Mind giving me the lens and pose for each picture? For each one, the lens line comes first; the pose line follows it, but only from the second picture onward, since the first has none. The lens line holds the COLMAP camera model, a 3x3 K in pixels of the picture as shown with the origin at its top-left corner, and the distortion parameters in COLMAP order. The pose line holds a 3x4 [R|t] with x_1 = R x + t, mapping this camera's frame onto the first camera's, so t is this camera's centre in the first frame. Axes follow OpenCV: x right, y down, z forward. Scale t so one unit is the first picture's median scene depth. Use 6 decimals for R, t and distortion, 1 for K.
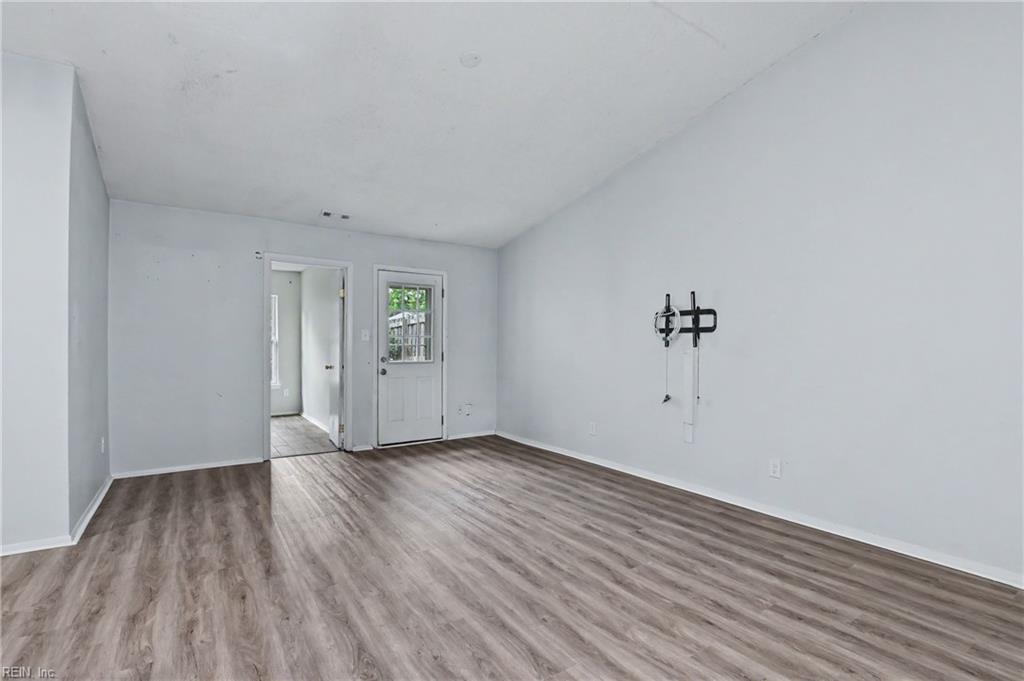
lens RADIAL K [[475.8, 0, 511.6], [0, 475.8, 348.6], [0, 0, 1]] dist [-0.018940, 0.002122]
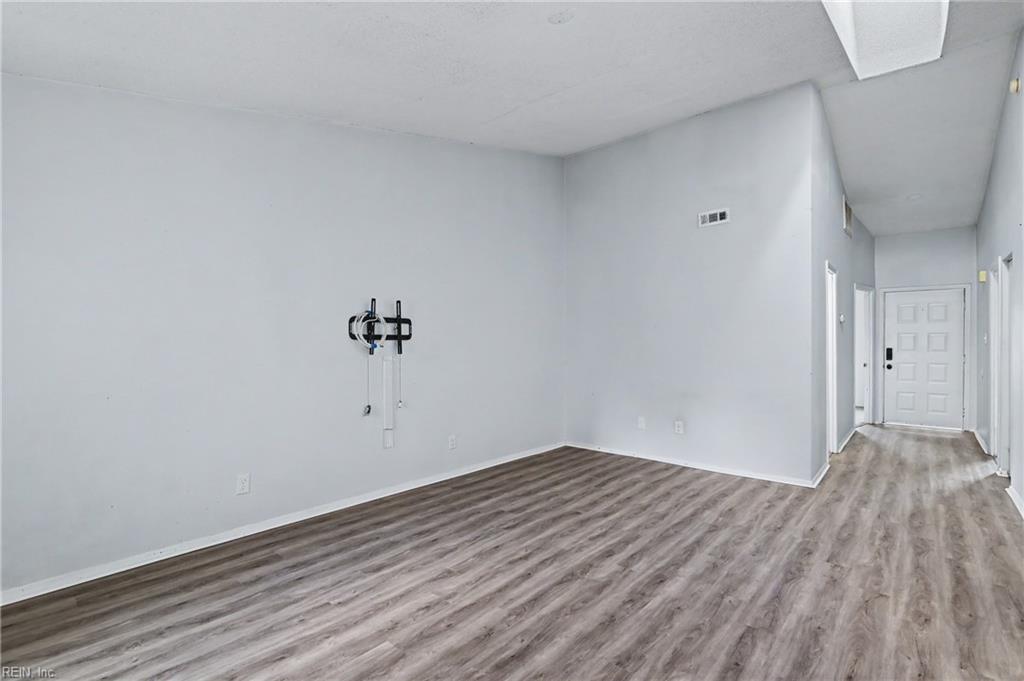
lens RADIAL K [[475.8, 0, 514.9], [0, 475.8, 343.0], [0, 0, 1]] dist [-0.018940, 0.002122]
pose [[-0.258573, -0.004830, 0.965980, -0.859074], [0.006020, 0.999960, 0.006611, -0.040152], [-0.965973, 0.007525, -0.258534, 1.265881]]
